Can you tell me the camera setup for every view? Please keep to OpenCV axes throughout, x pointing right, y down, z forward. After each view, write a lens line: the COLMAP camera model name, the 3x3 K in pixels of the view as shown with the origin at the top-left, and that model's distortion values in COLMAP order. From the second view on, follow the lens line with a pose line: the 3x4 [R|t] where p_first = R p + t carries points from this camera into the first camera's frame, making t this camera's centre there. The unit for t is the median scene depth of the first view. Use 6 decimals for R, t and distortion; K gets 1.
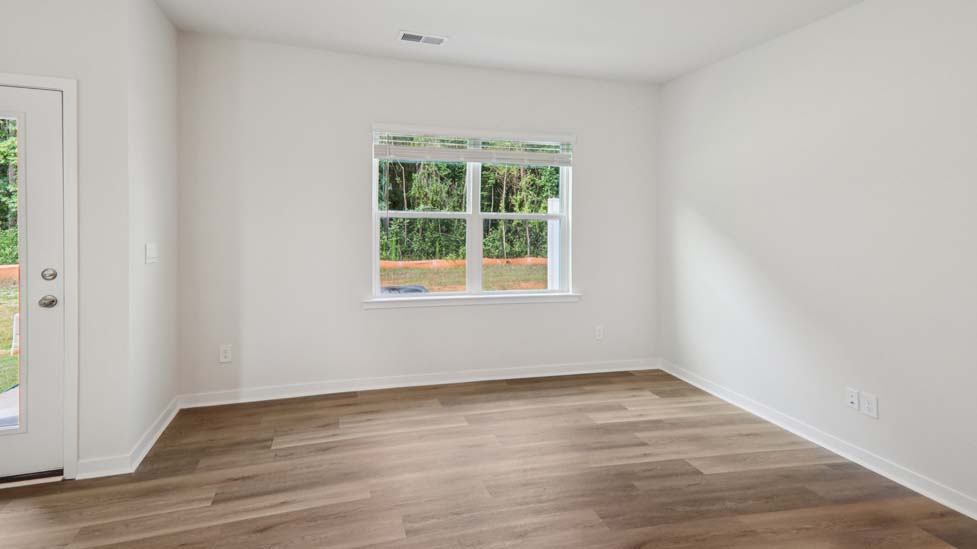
lens RADIAL K [[496.9, 0, 471.4], [0, 496.9, 230.5], [0, 0, 1]] dist [0.051617, 0.000176]
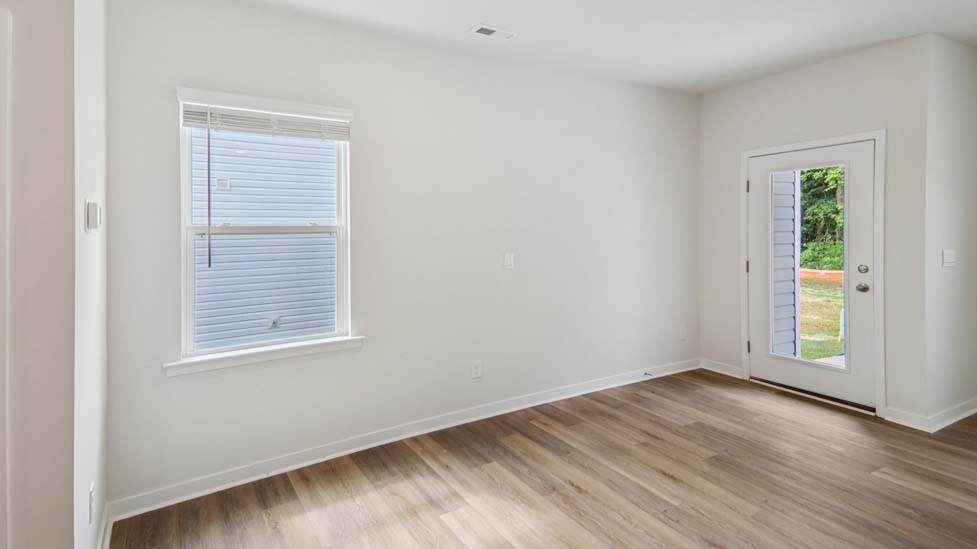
lens RADIAL K [[496.9, 0, 471.4], [0, 496.9, 230.5], [0, 0, 1]] dist [0.051617, 0.000176]
pose [[0.218568, -0.004800, -0.975810, 0.254053], [-0.023268, 0.999678, -0.010129, 0.016345], [0.975544, 0.024919, 0.218386, -0.287967]]
